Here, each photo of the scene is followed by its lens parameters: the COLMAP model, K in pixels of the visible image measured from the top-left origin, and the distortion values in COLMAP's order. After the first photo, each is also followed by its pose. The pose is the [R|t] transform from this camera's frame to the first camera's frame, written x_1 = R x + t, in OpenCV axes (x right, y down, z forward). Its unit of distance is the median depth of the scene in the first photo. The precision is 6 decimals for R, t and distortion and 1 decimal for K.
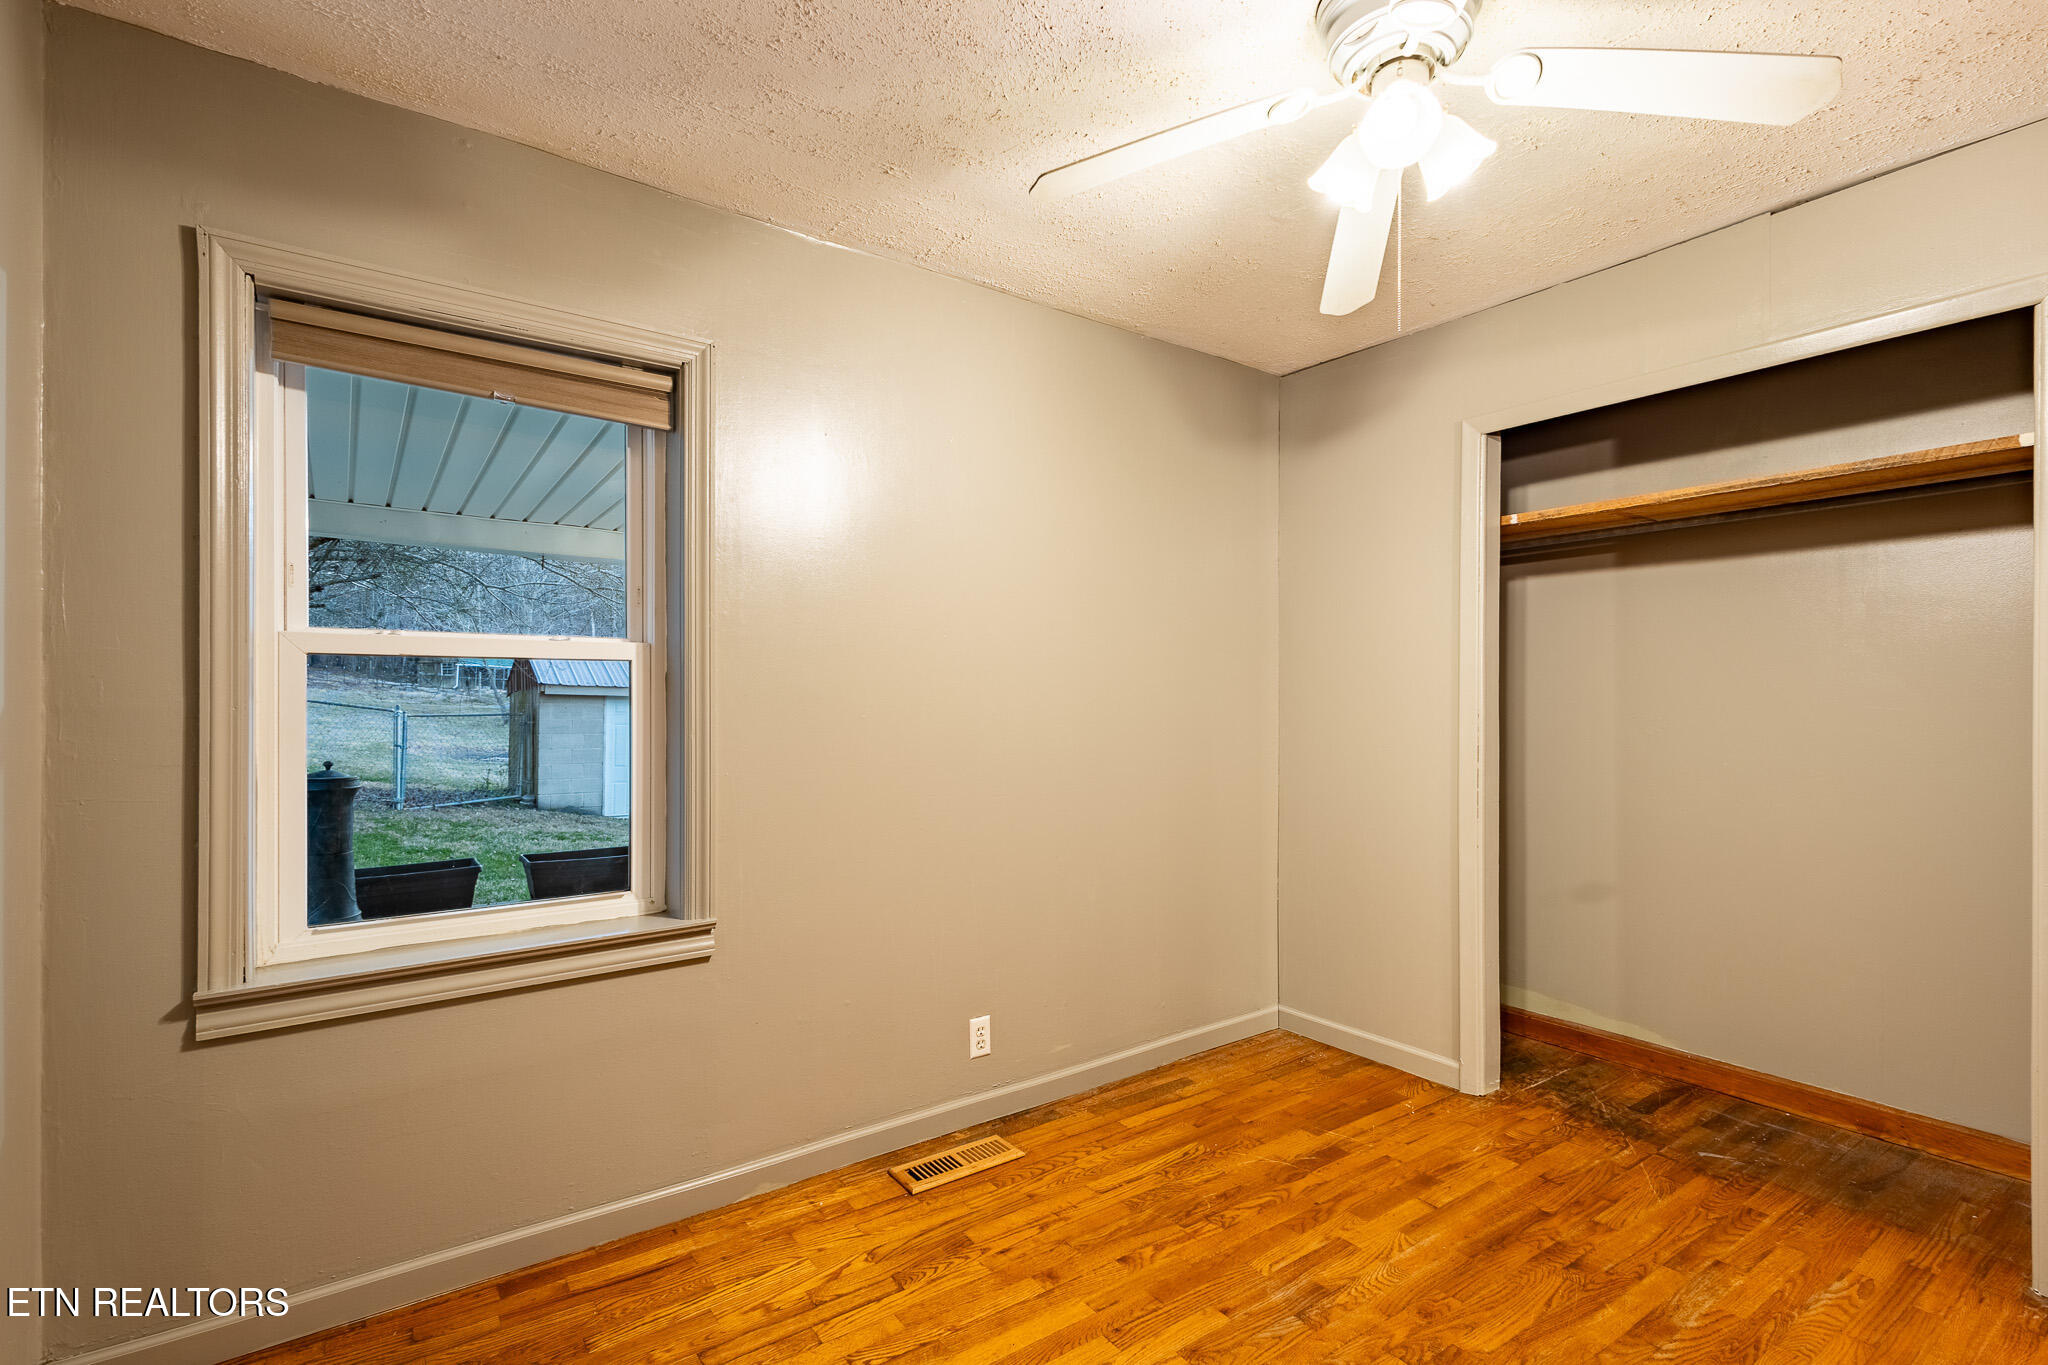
lens RADIAL K [[956.4, 0, 1010.3], [0, 956.4, 693.5], [0, 0, 1]] dist [0.007308, -0.000600]
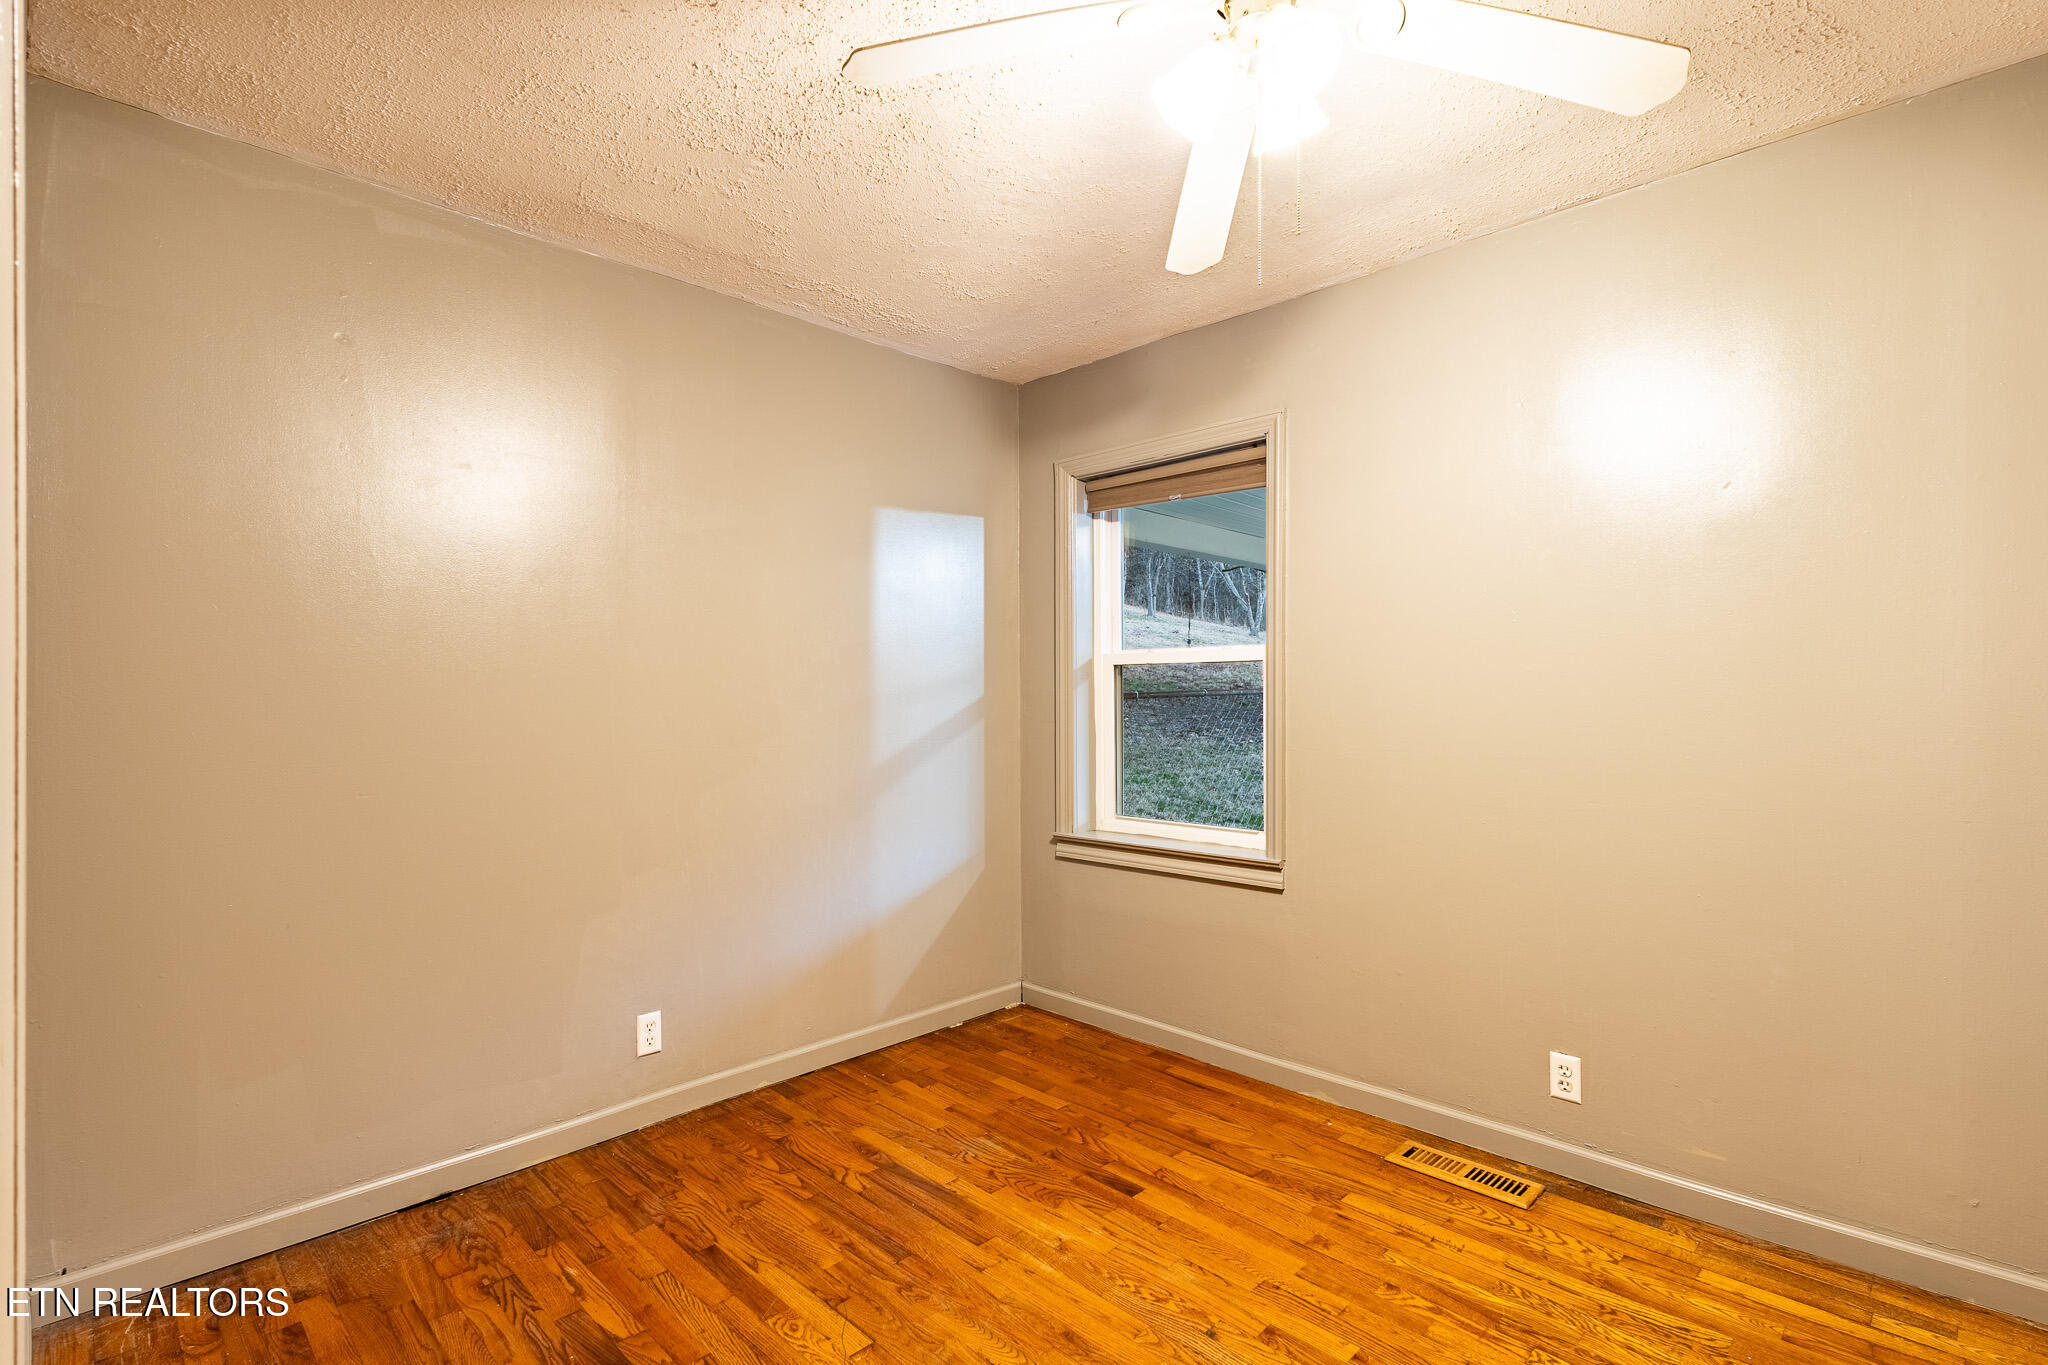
lens RADIAL K [[941.2, 0, 1024.9], [0, 941.2, 686.2], [0, 0, 1]] dist [0.007565, -0.001156]
pose [[0.178287, -0.001514, -0.983977, 0.797471], [0.012901, 0.999916, 0.000799, -0.003938], [0.983894, -0.012837, 0.178292, 0.404757]]
